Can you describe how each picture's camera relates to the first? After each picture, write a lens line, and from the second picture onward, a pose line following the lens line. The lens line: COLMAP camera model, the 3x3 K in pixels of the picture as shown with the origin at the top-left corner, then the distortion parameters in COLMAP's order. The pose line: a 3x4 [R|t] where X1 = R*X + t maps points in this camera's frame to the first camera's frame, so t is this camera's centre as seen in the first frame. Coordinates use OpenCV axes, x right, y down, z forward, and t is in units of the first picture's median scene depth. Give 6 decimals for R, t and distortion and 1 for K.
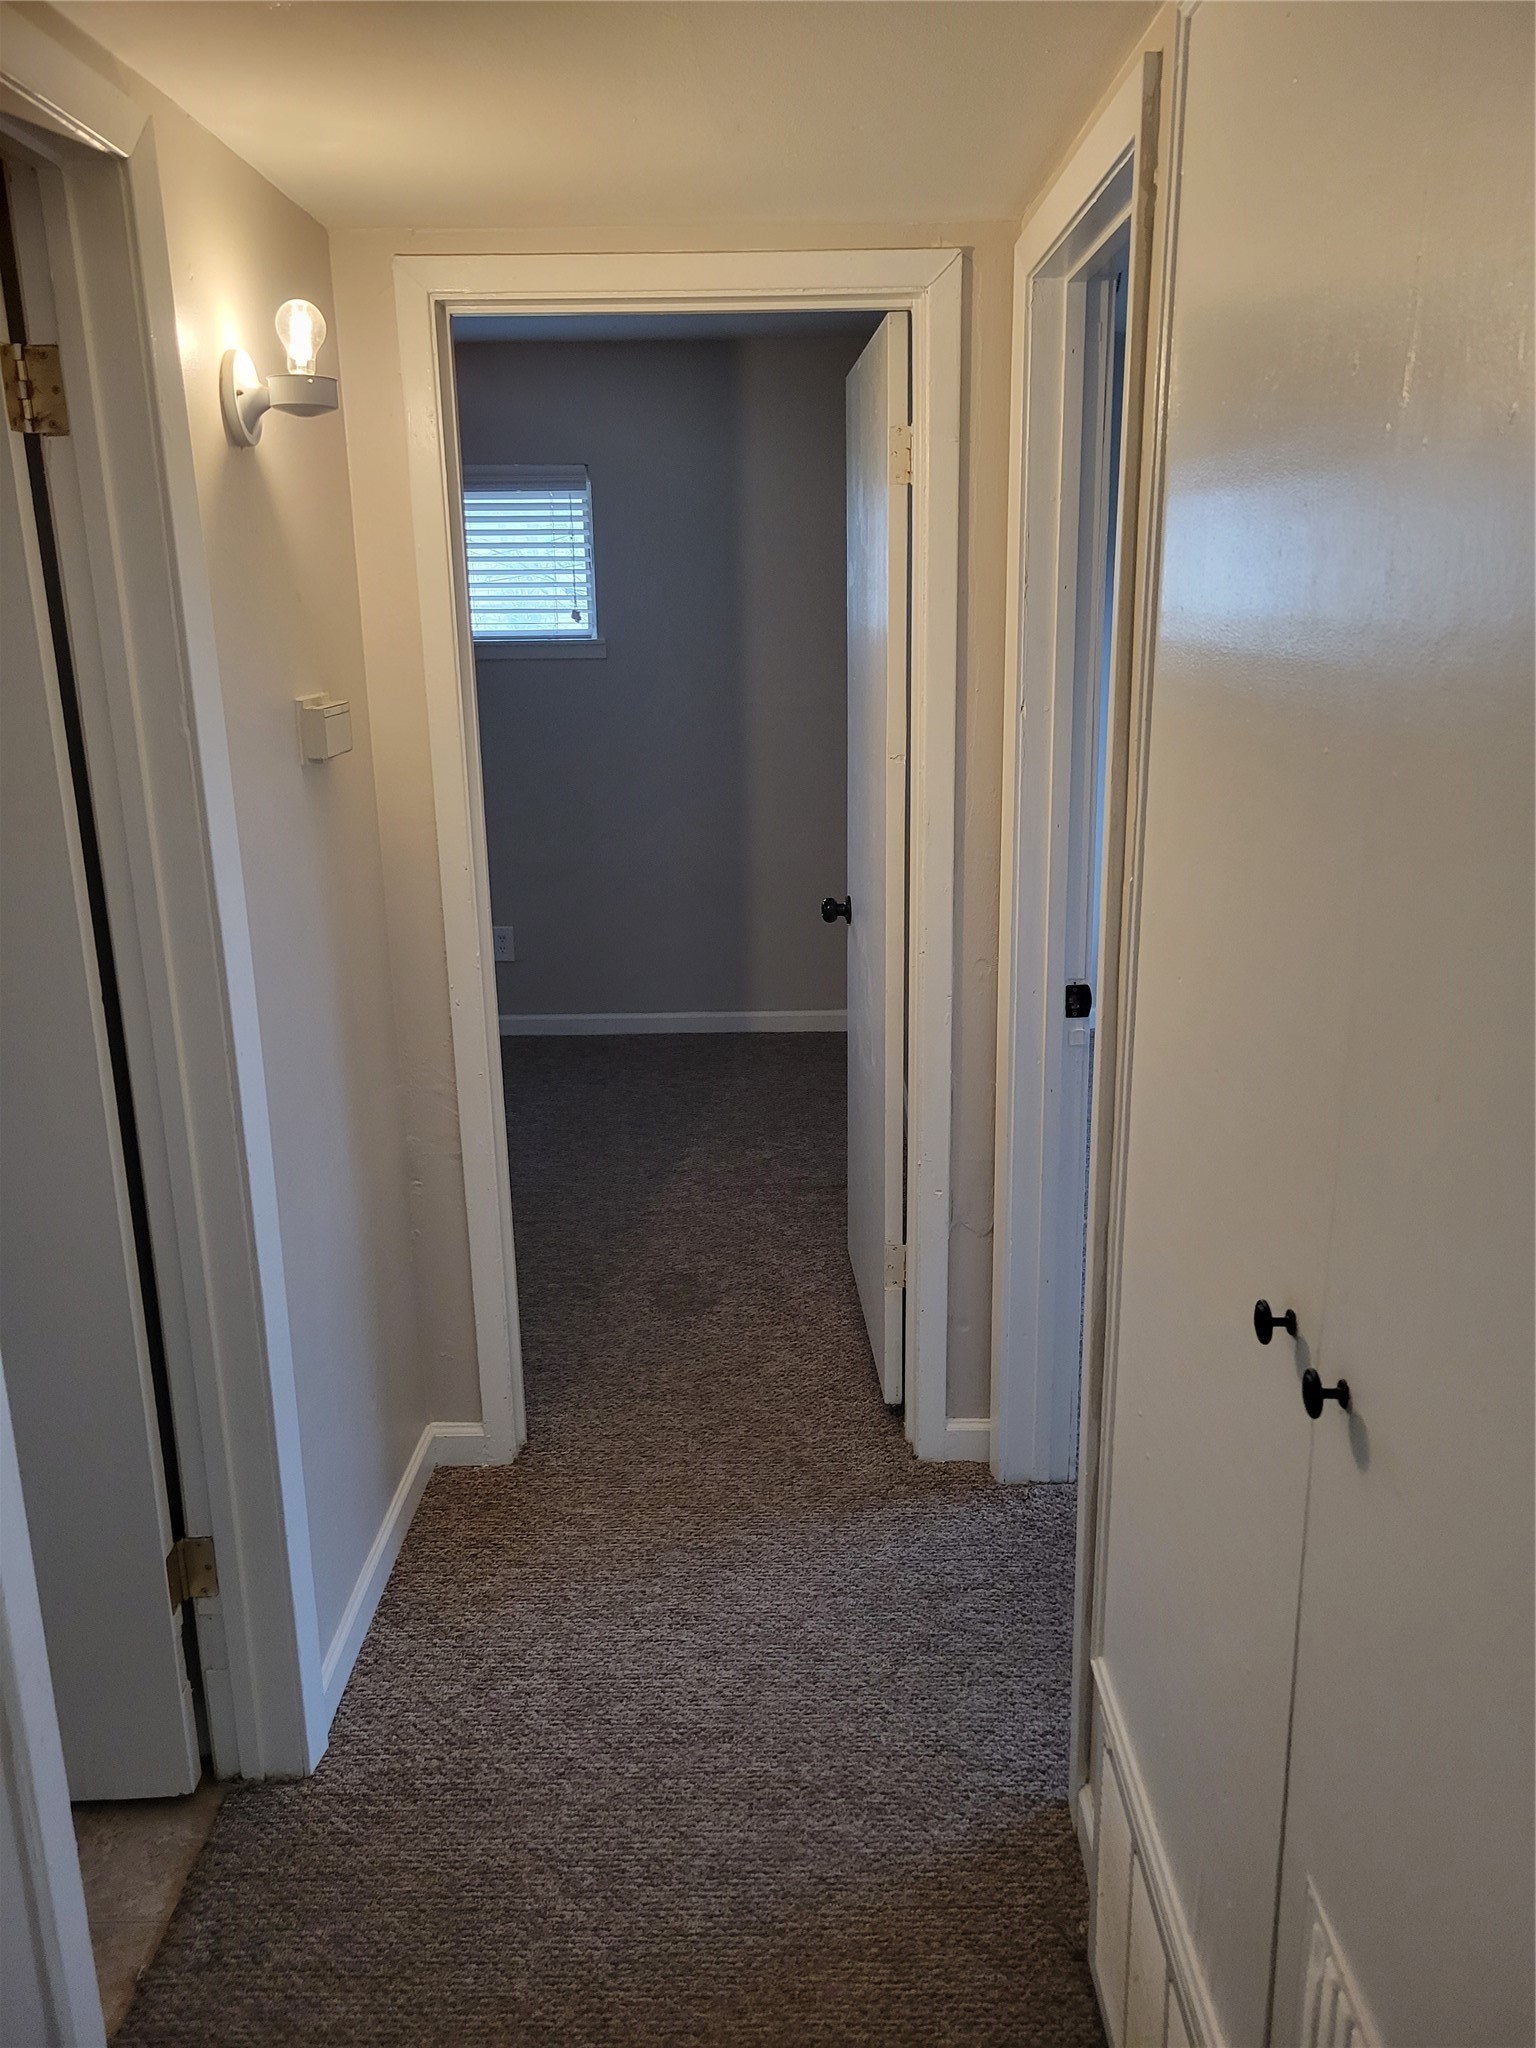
lens RADIAL K [[1542.3, 0, 780.7], [0, 1542.3, 1024.1], [0, 0, 1]] dist [0.034899, -0.004525]
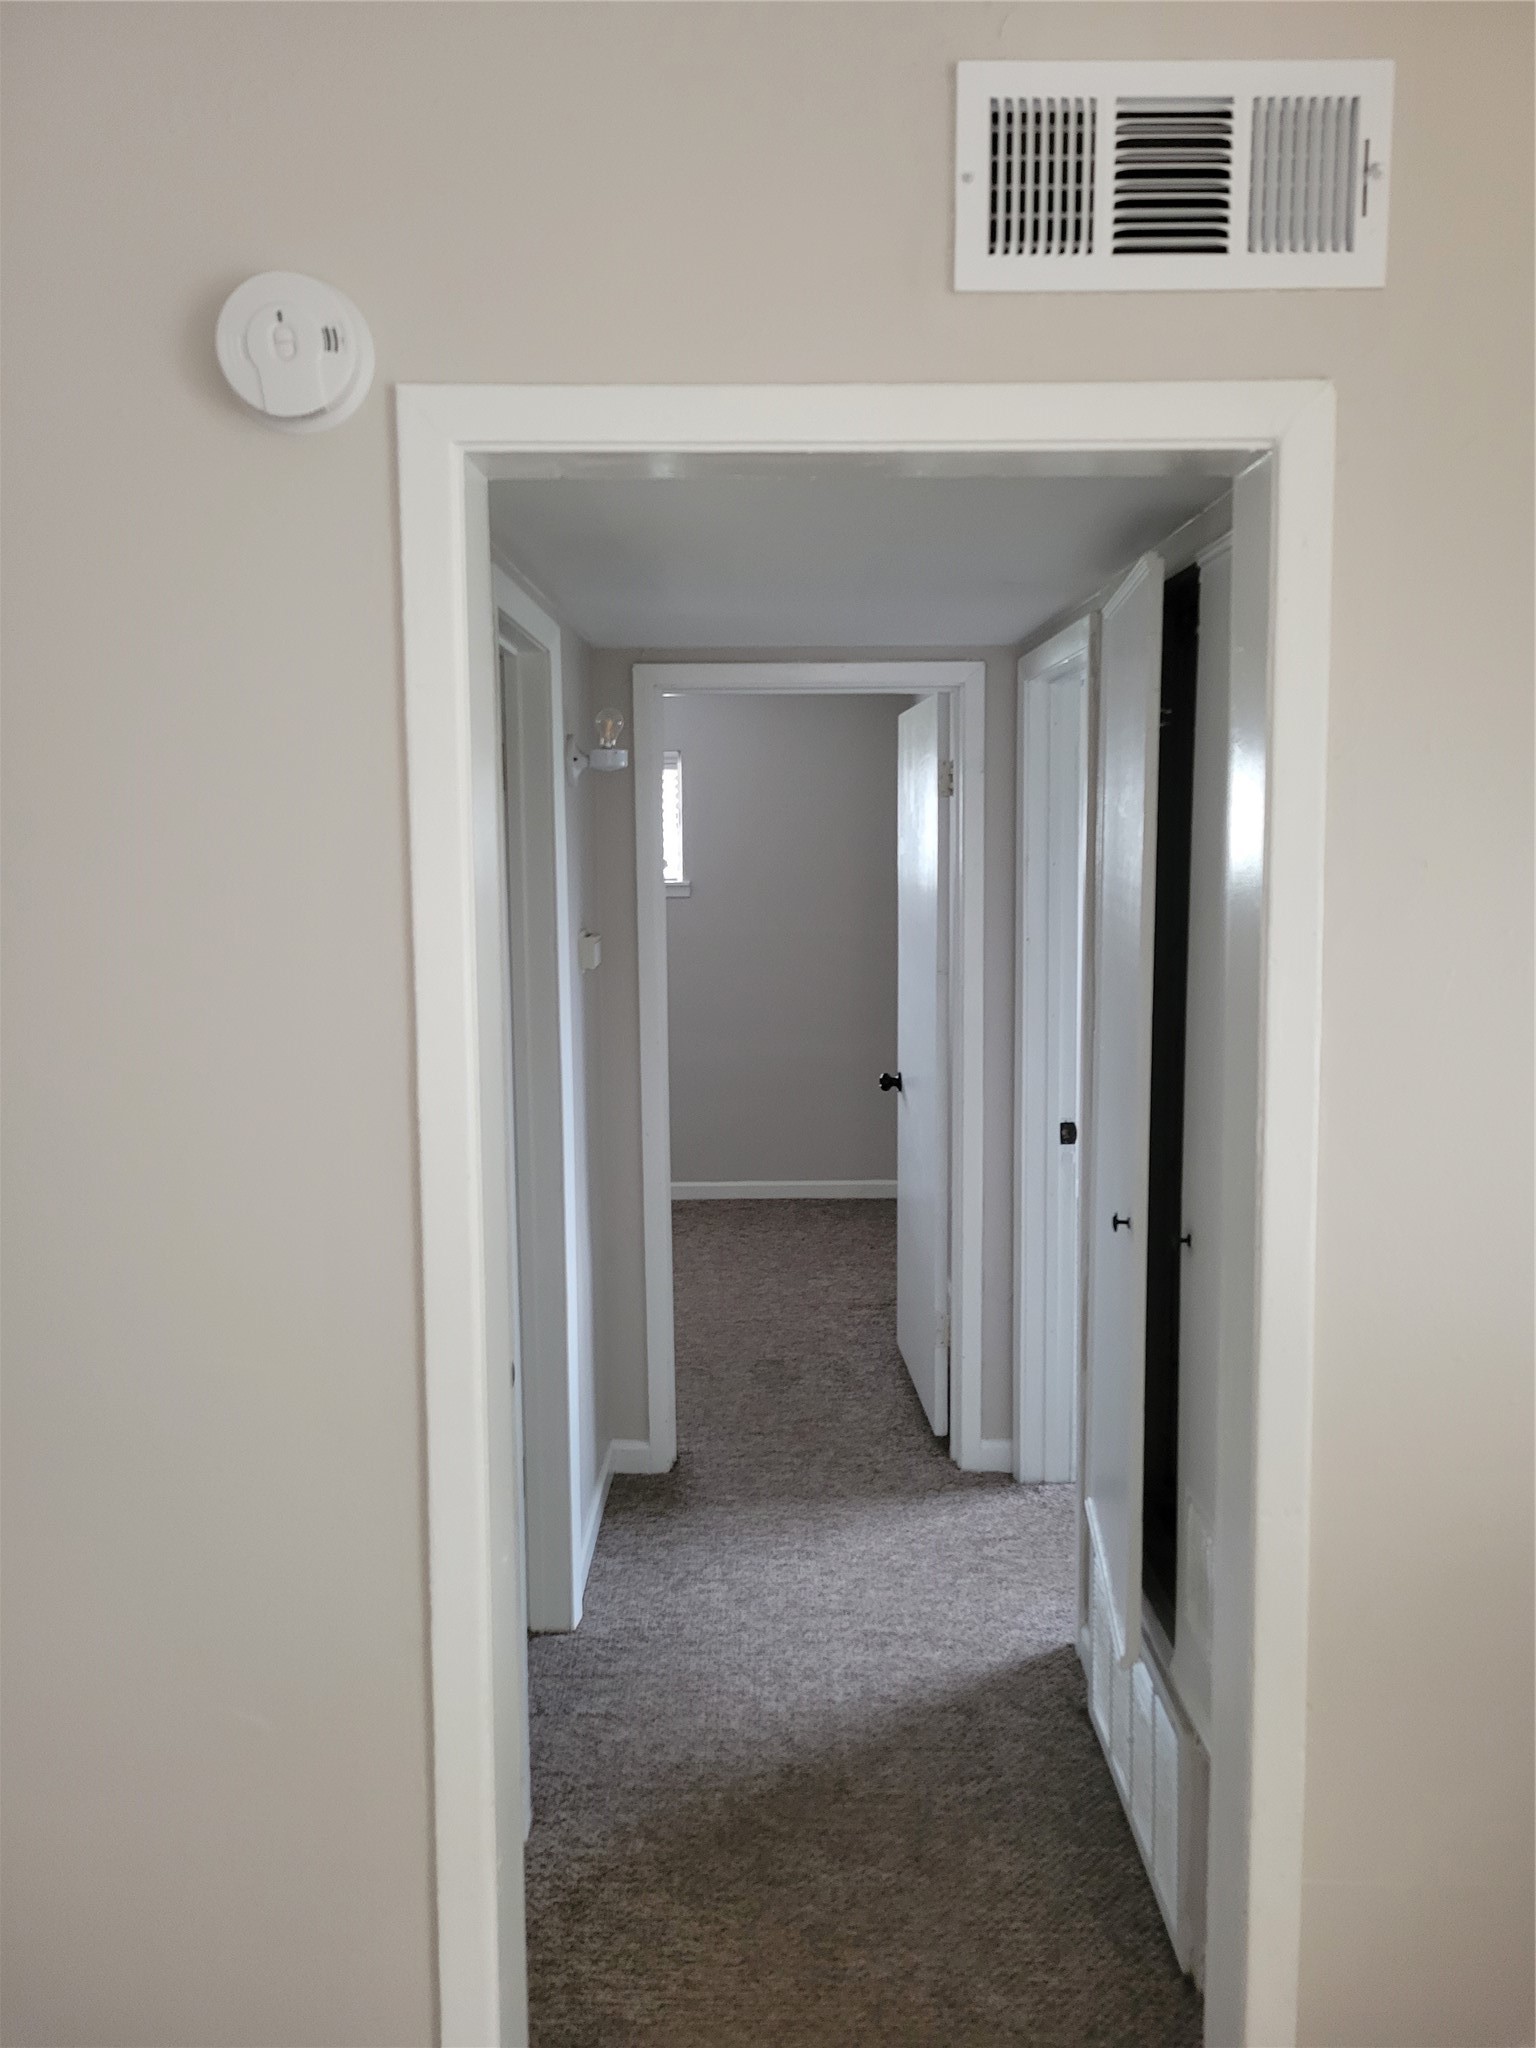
lens RADIAL K [[1542.3, 0, 764.0], [0, 1542.3, 1025.2], [0, 0, 1]] dist [0.034899, -0.004525]
pose [[0.999982, 0.004436, -0.004056, -0.094070], [-0.004964, 0.990010, -0.140908, 0.091745], [0.003391, 0.140926, 0.990014, -0.481478]]
